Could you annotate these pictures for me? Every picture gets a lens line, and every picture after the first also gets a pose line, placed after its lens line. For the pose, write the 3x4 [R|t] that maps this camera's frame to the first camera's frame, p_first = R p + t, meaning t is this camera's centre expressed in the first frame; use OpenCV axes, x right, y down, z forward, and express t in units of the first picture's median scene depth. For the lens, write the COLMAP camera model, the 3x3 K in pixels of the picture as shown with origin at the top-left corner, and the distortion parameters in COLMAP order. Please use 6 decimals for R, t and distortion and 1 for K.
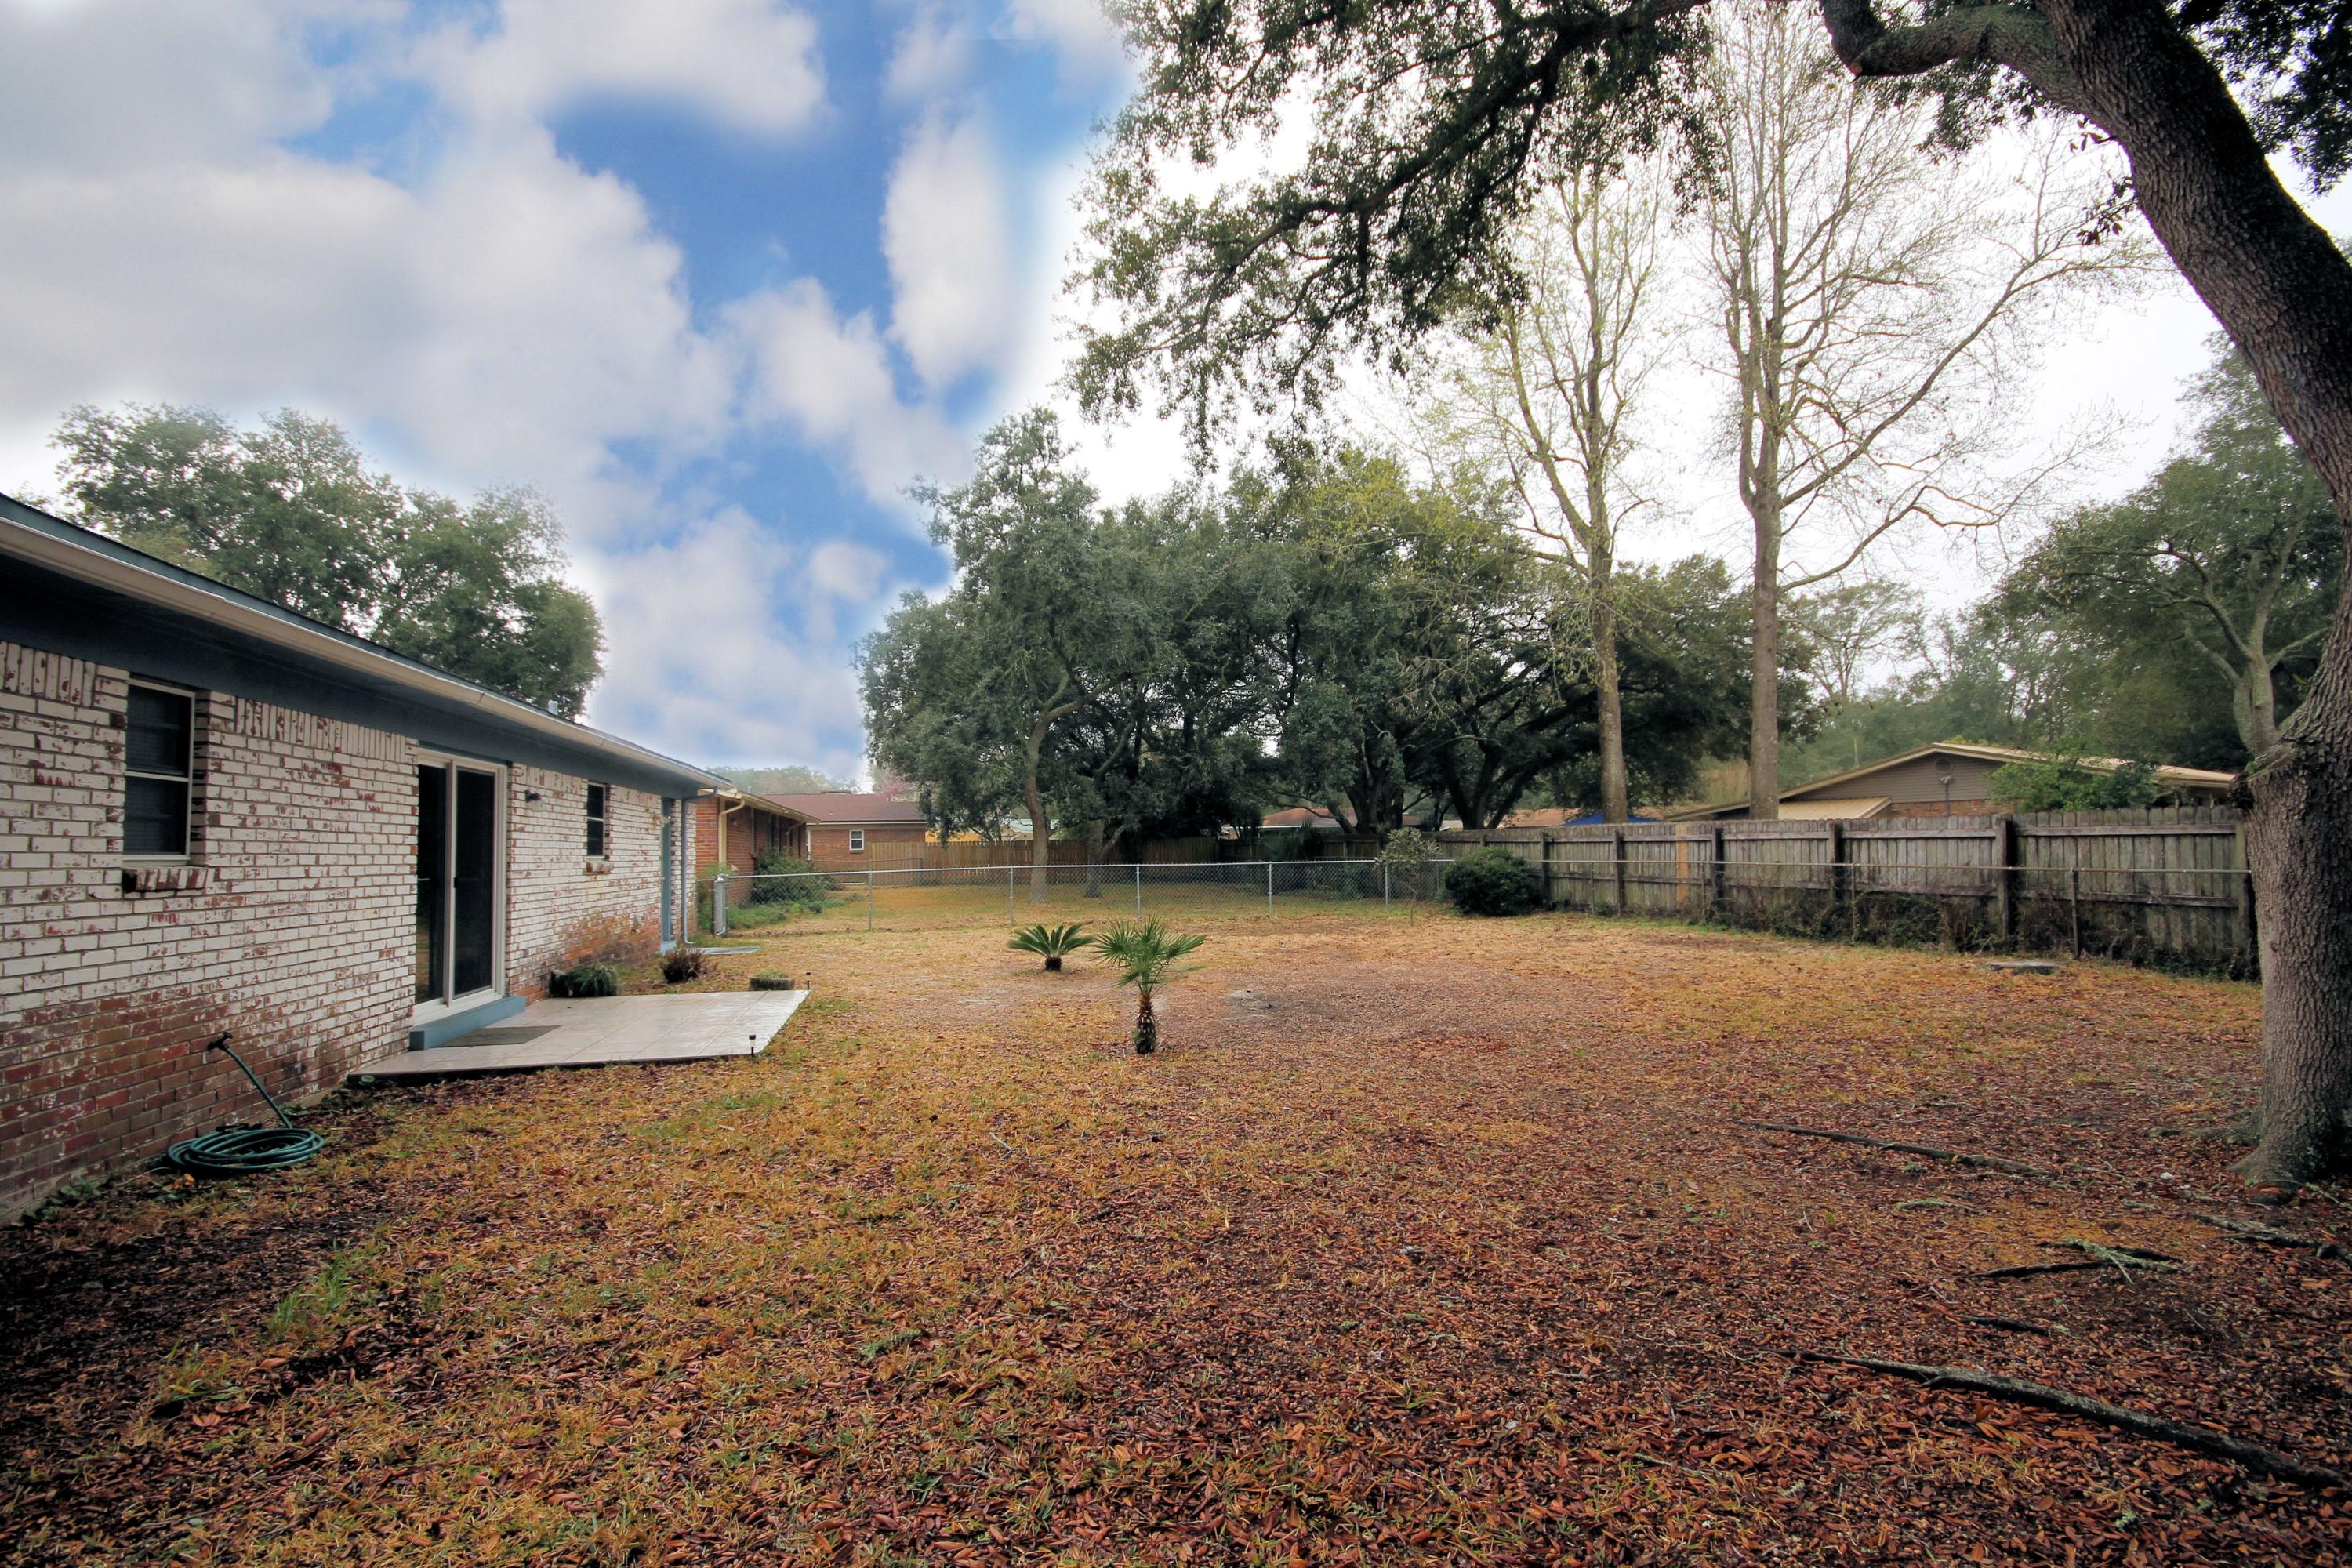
lens RADIAL K [[1080.4, 0, 1174.0], [0, 1080.4, 792.8], [0, 0, 1]] dist [0.001751, -0.006014]
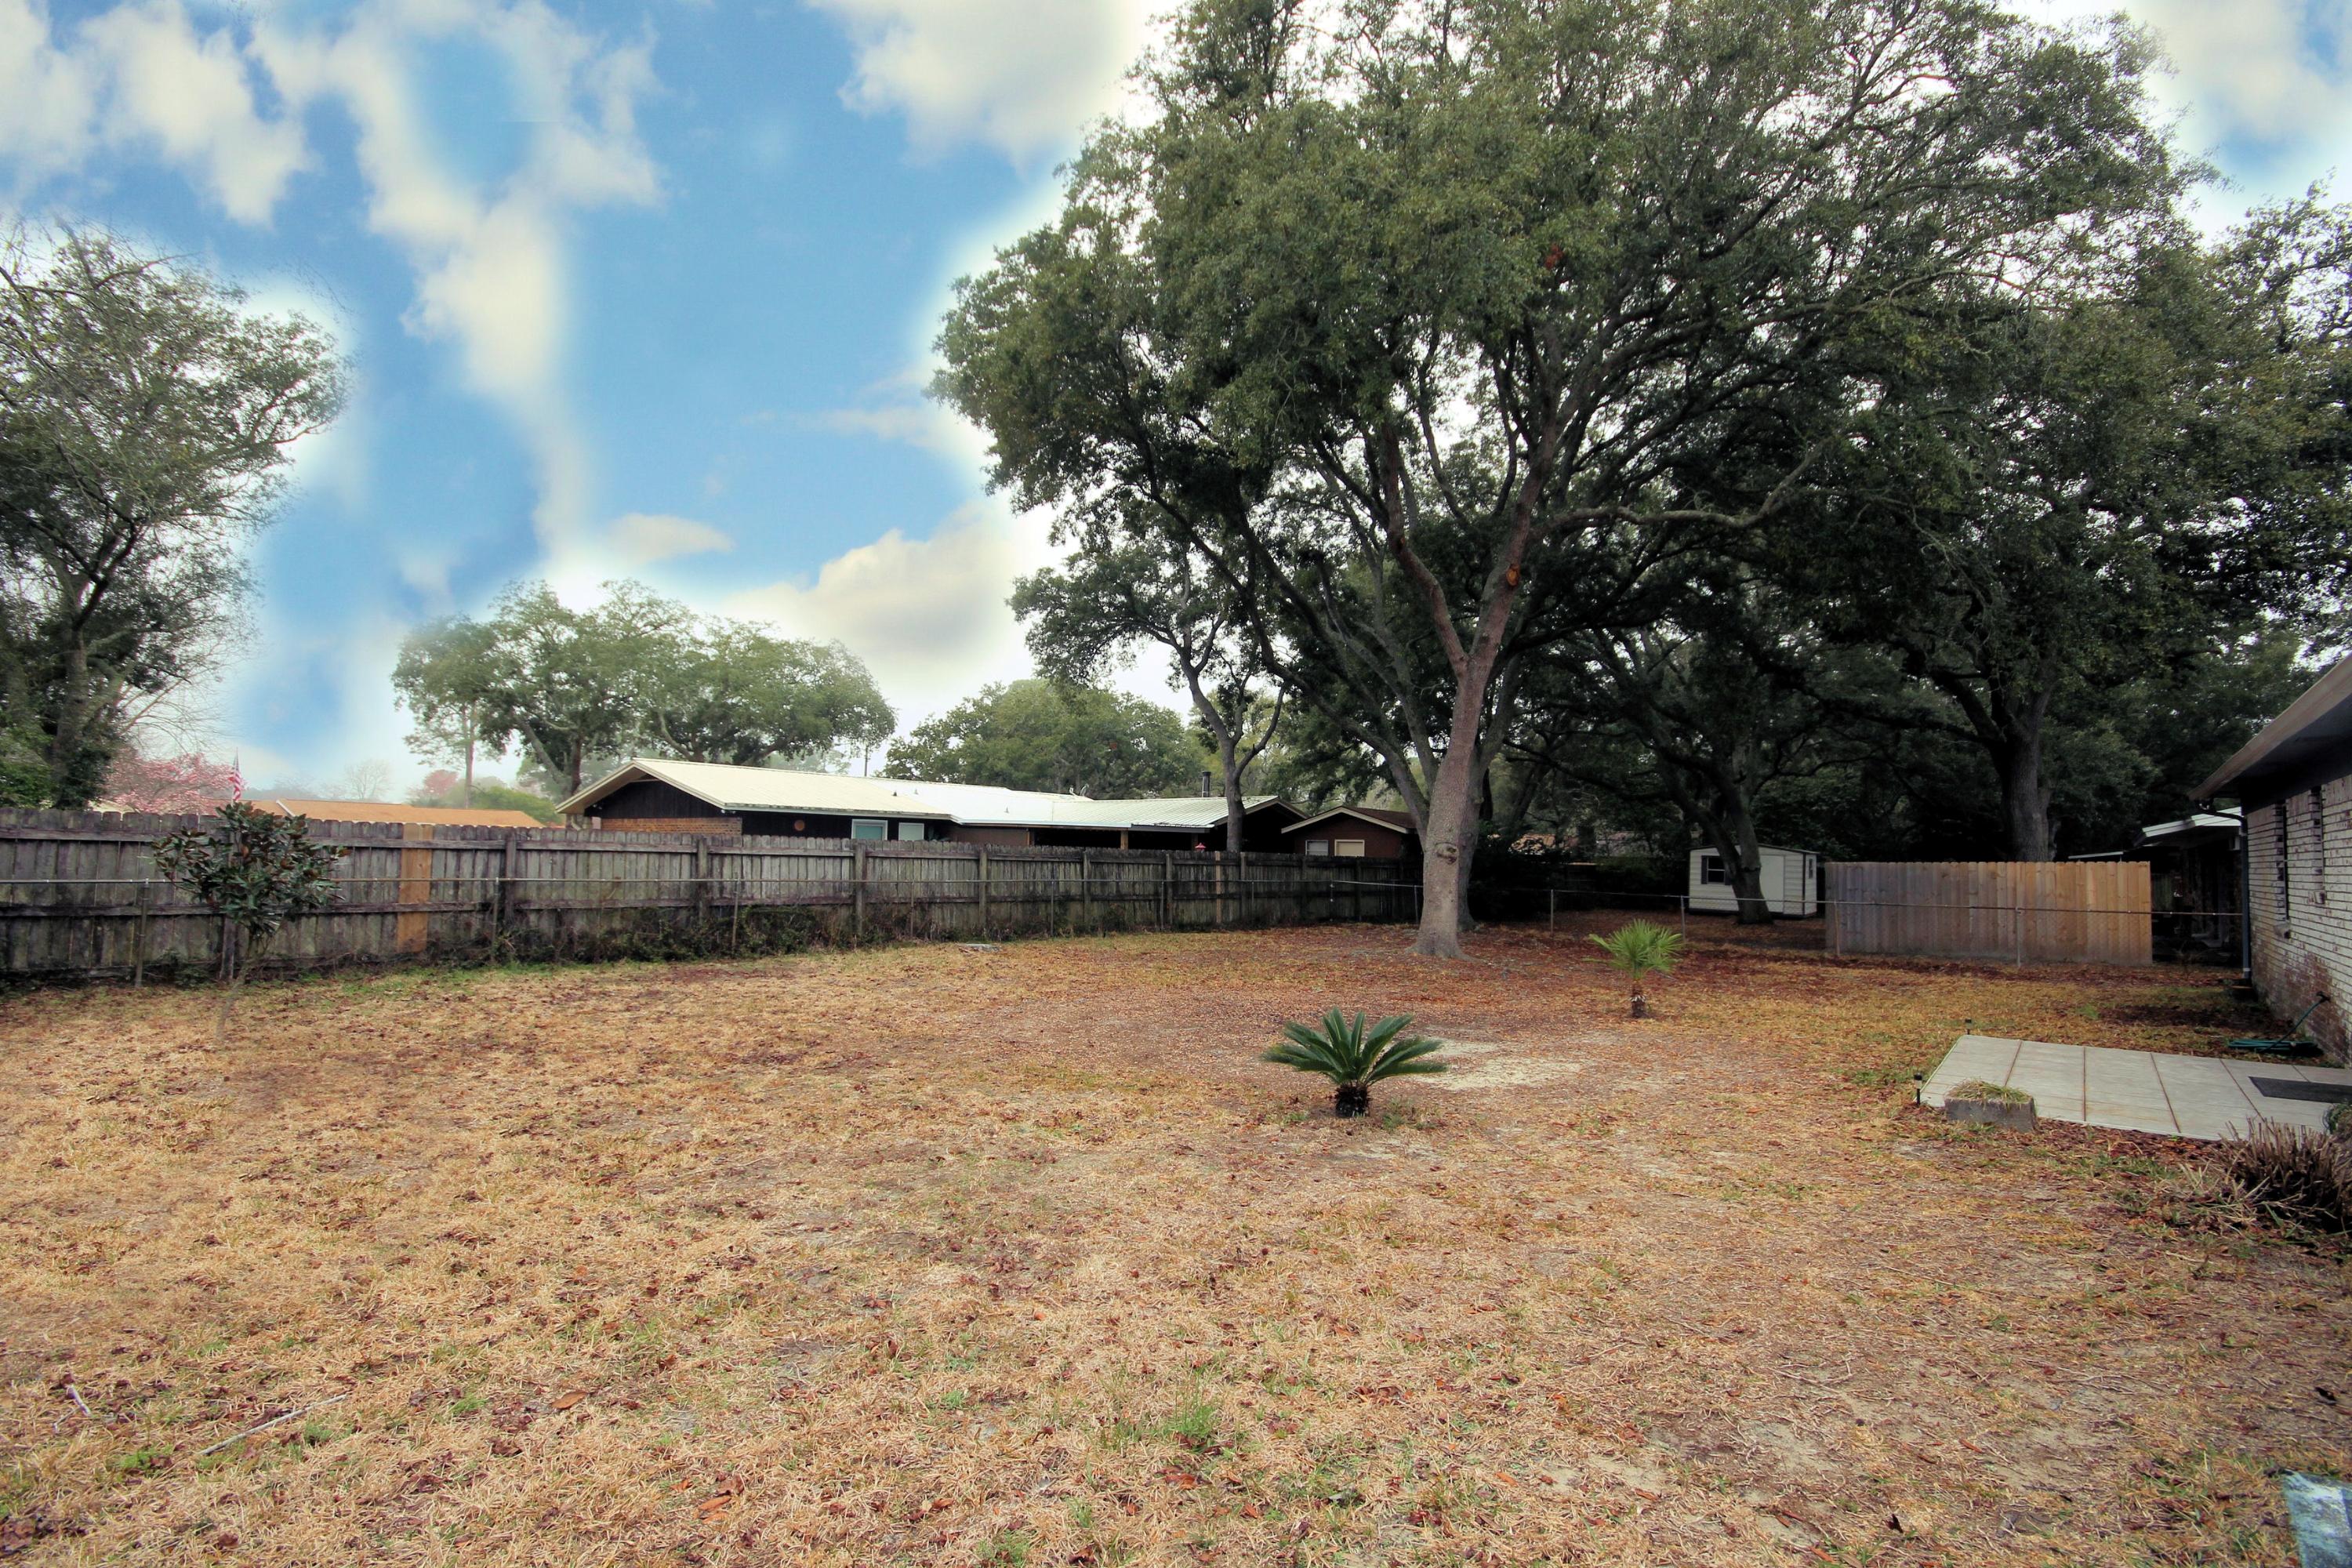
lens RADIAL K [[1091.1, 0, 1169.4], [0, 1091.1, 787.6], [0, 0, 1]] dist [0.001560, -0.000063]
pose [[-0.593071, 0.050563, 0.803561, -0.423849], [-0.056841, 0.992907, -0.104429, 0.064271], [-0.803141, -0.107609, -0.585990, 1.269616]]
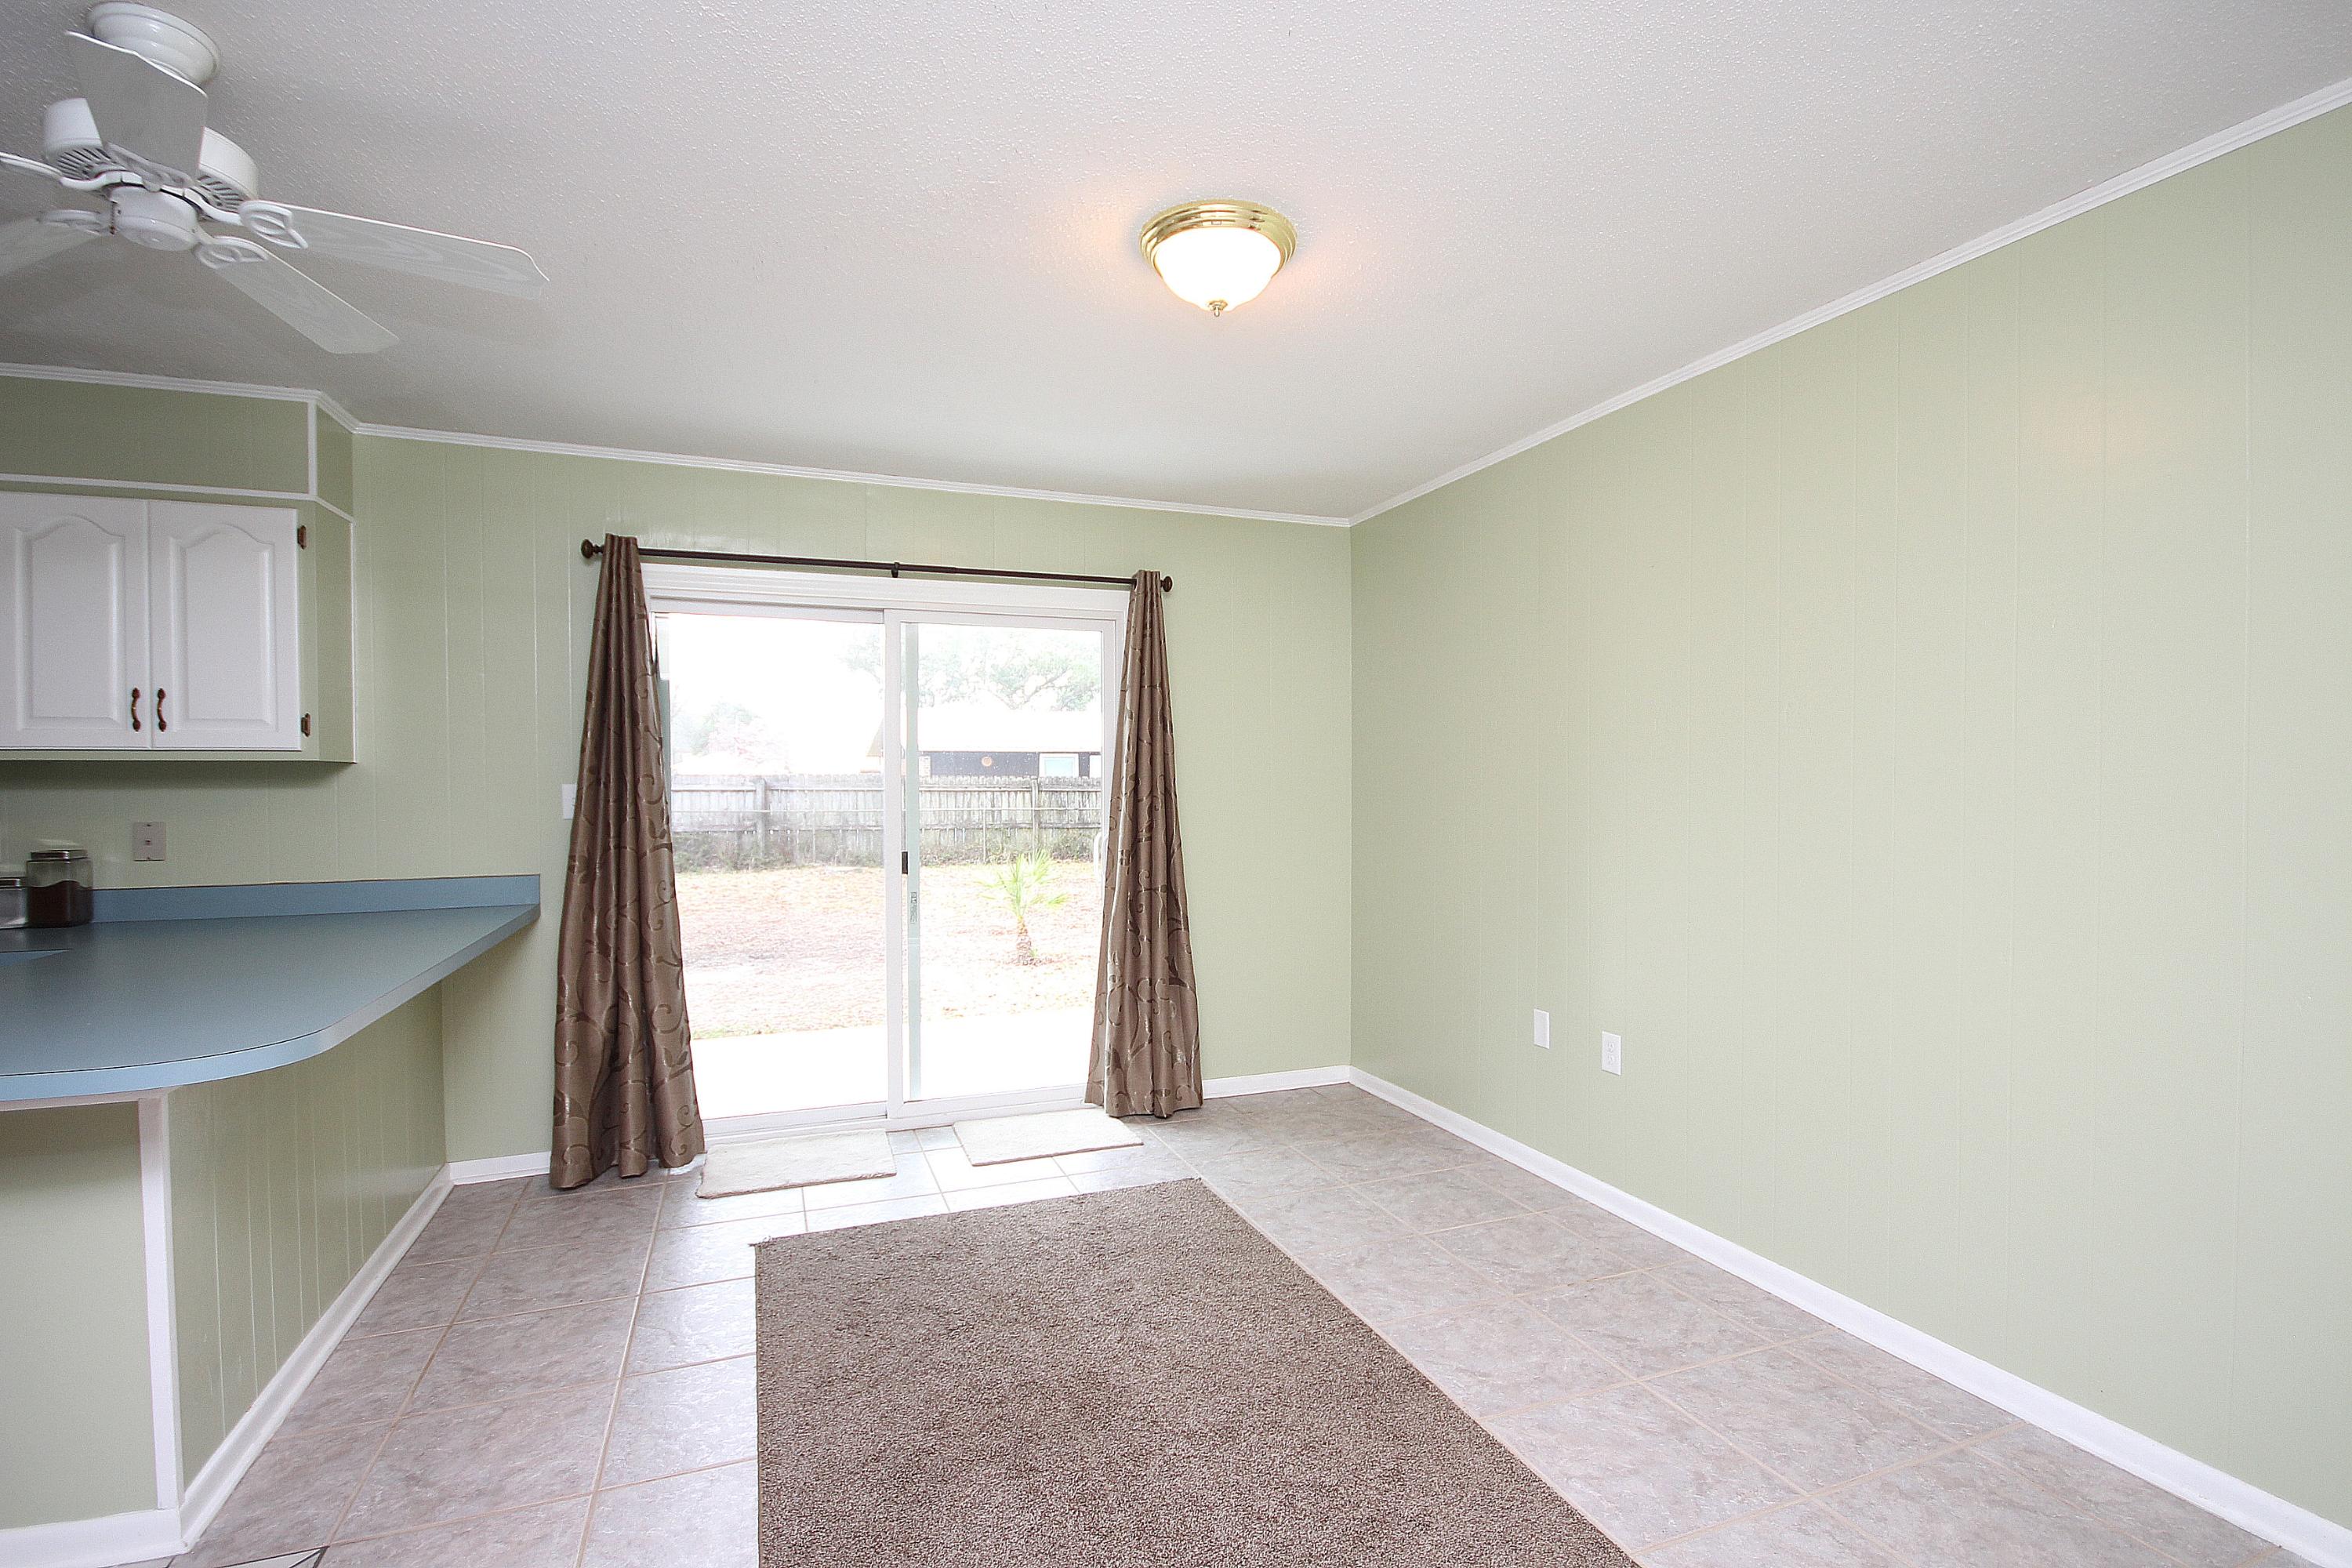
lens RADIAL K [[1091.1, 0, 1169.4], [0, 1091.1, 787.6], [0, 0, 1]] dist [0.001560, -0.000063]
pose [[-0.139973, 0.003633, 0.990149, -0.670129], [-0.051076, 0.998635, -0.010884, 0.022275], [-0.988837, -0.052096, -0.139597, 0.566261]]
